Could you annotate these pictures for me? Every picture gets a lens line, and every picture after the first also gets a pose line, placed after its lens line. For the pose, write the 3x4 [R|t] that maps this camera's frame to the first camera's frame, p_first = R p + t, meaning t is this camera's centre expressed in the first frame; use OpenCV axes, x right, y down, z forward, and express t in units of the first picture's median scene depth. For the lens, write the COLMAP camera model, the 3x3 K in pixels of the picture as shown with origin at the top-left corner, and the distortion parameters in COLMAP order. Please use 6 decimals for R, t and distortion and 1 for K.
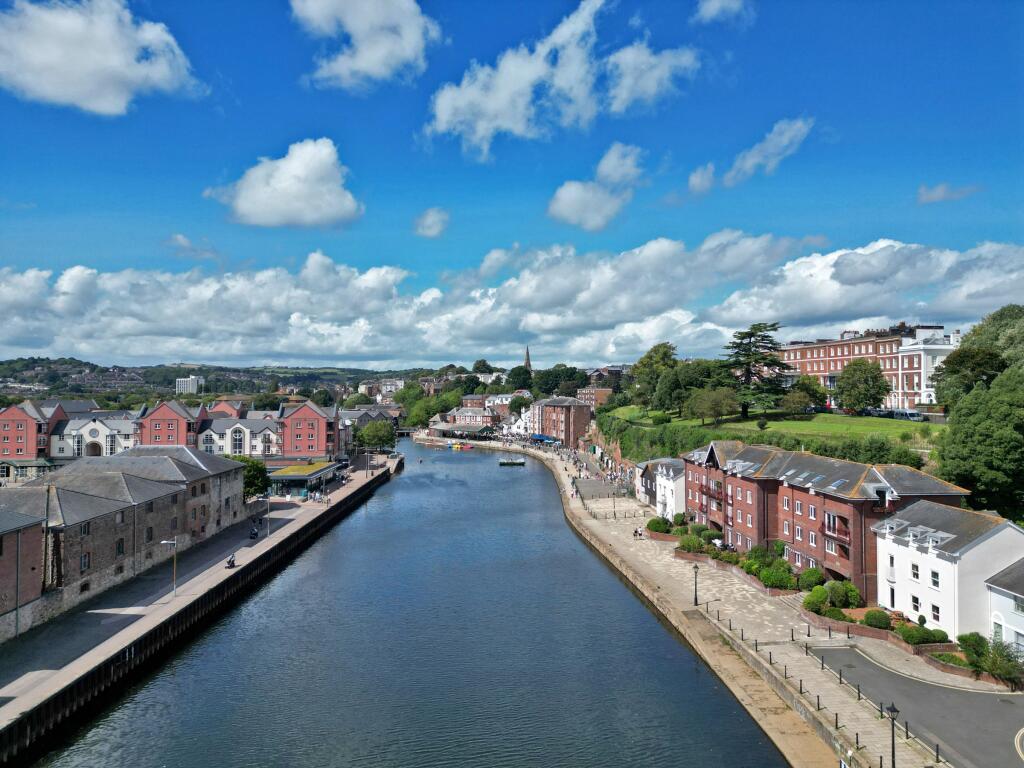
lens RADIAL K [[719.6, 0, 512.0], [0, 719.6, 384.0], [0, 0, 1]] dist [0.101705, -0.100502]
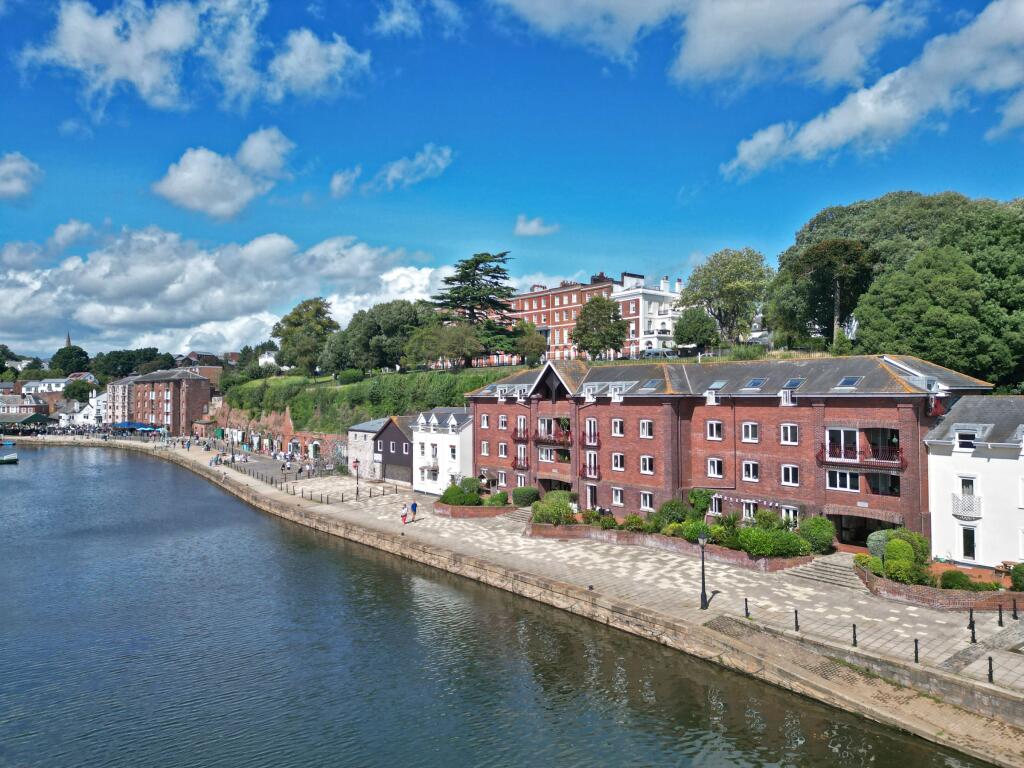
lens RADIAL K [[719.6, 0, 512.0], [0, 719.6, 384.0], [0, 0, 1]] dist [0.101705, -0.100502]
pose [[0.838753, 0.002430, 0.544507, -0.076175], [0.001834, 0.999972, -0.007287, 0.072718], [-0.544509, 0.007110, 0.838725, 0.316676]]
